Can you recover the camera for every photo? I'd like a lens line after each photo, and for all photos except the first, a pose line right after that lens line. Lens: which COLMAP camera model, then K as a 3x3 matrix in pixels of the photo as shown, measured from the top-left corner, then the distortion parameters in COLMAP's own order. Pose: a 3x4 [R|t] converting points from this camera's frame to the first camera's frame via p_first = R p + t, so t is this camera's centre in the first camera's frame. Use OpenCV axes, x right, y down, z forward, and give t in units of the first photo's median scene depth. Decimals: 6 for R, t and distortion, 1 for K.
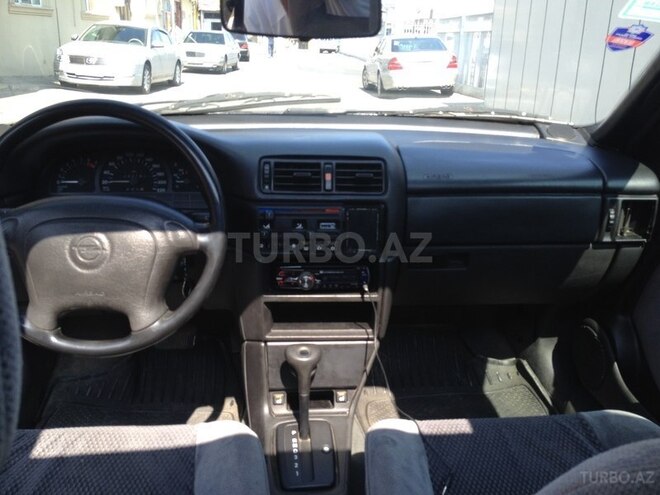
lens RADIAL K [[659.5, 0, 330.0], [0, 659.5, 247.5], [0, 0, 1]] dist [0.002631, -0.001722]
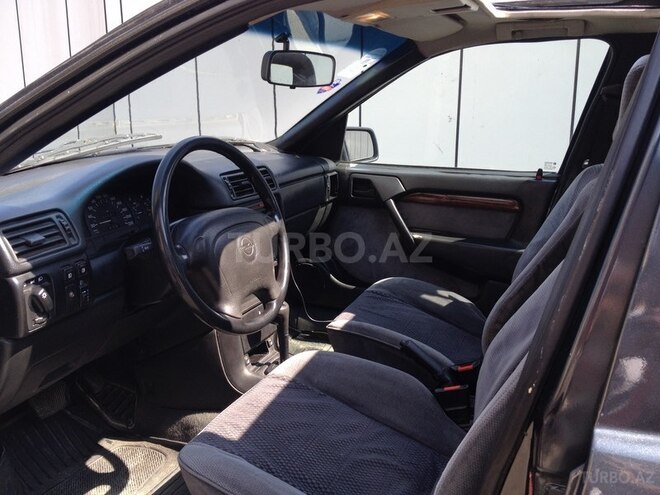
lens RADIAL K [[659.5, 0, 330.0], [0, 659.5, 247.5], [0, 0, 1]] dist [0.002631, -0.001722]
pose [[0.443554, -0.223868, 0.867838, -1.063372], [0.293474, 0.951197, 0.095376, -0.054623], [-0.846837, 0.212383, 0.487607, 0.183023]]
